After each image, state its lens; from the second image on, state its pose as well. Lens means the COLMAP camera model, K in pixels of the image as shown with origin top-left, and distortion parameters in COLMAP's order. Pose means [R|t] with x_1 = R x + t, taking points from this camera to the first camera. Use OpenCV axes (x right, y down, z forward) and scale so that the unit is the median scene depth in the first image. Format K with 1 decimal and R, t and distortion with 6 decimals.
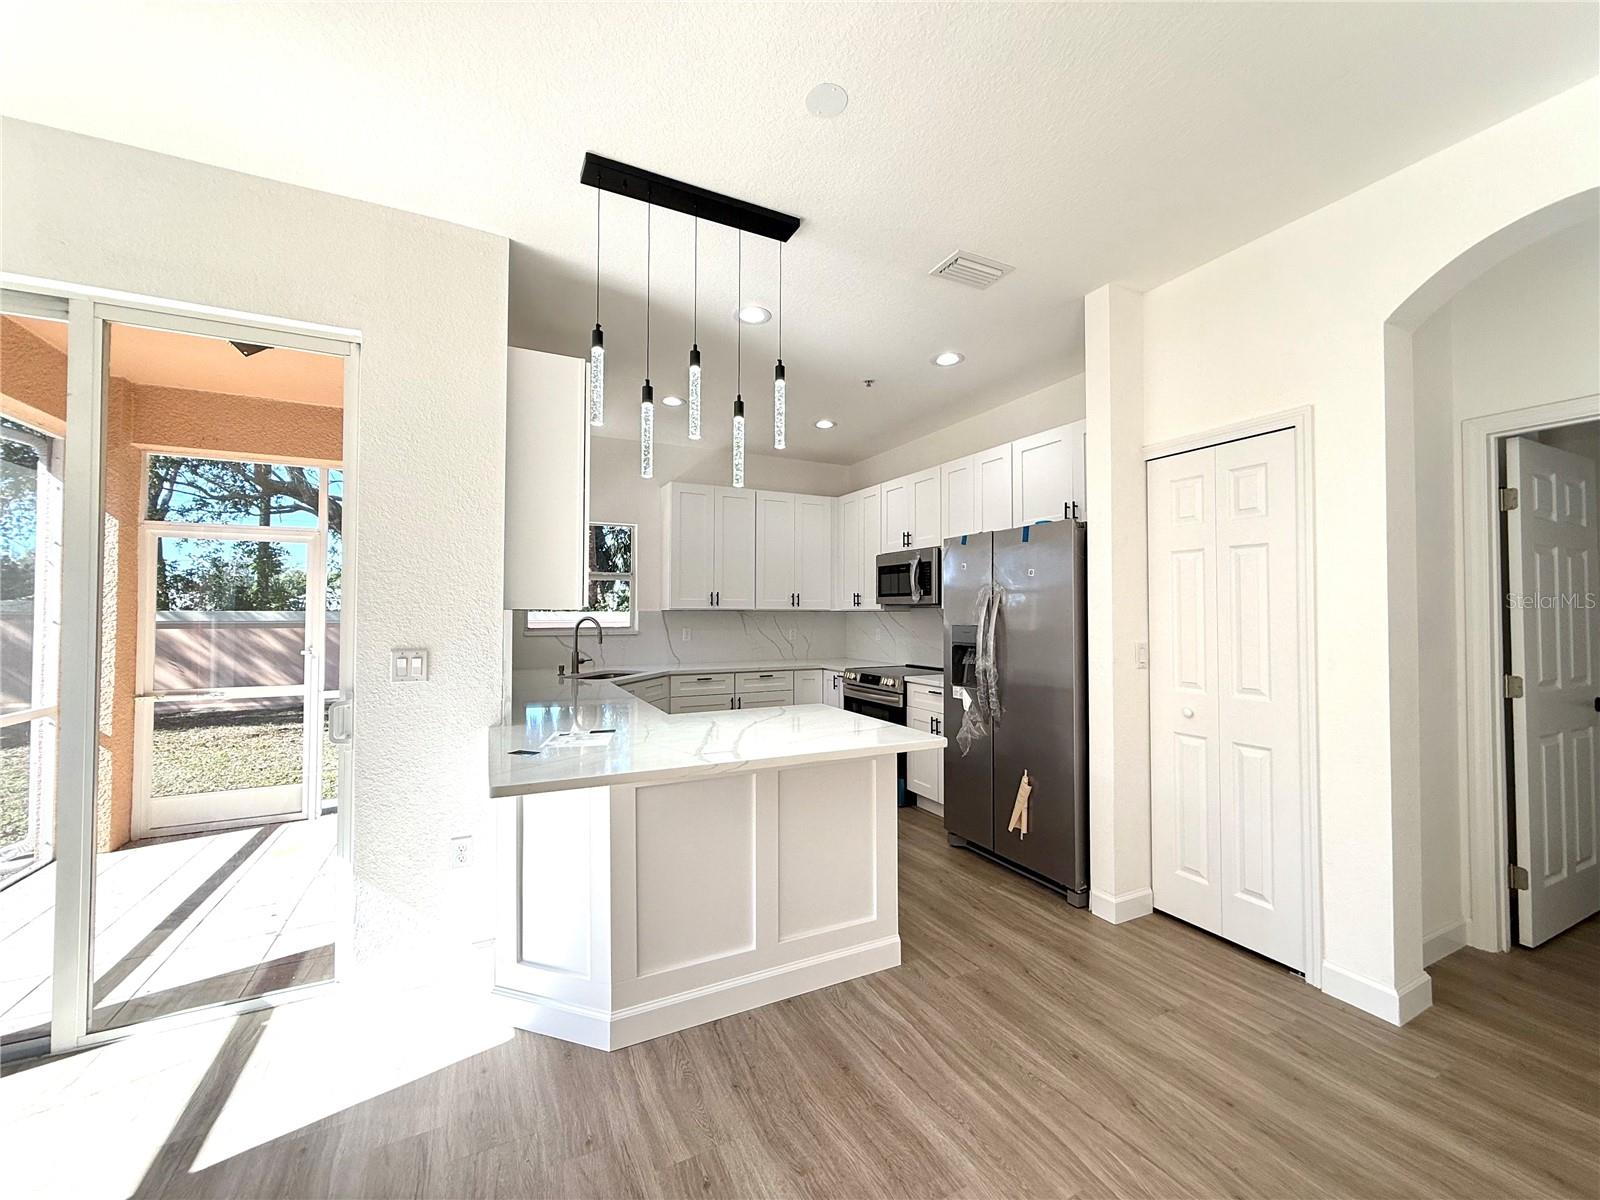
lens RADIAL K [[635.0, 0, 791.8], [0, 635.0, 599.4], [0, 0, 1]] dist [-0.000734, 0.000030]
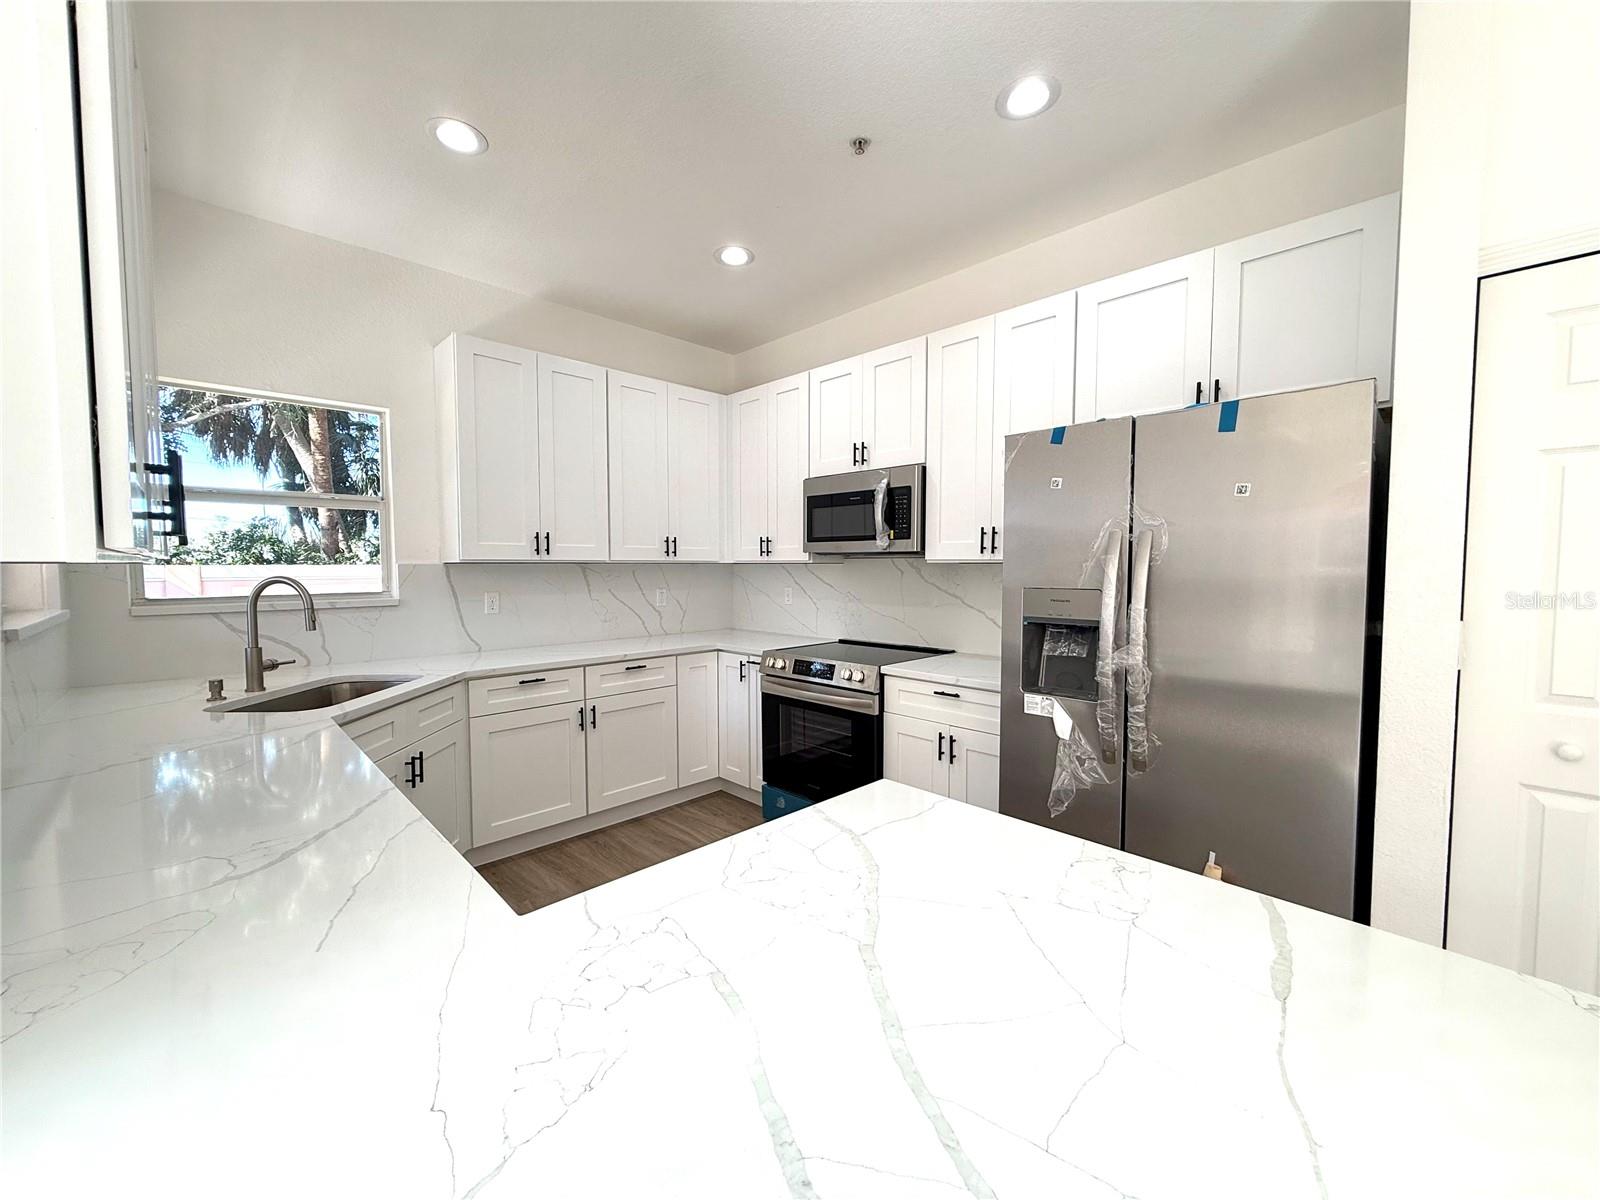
lens RADIAL K [[635.0, 0, 793.9], [0, 635.0, 599.4], [0, 0, 1]] dist [-0.000734, 0.000030]
pose [[0.950741, -0.018192, 0.309452, -0.128818], [-0.005014, 0.997243, 0.074031, 0.010643], [-0.309946, -0.071936, 0.948029, 0.554491]]
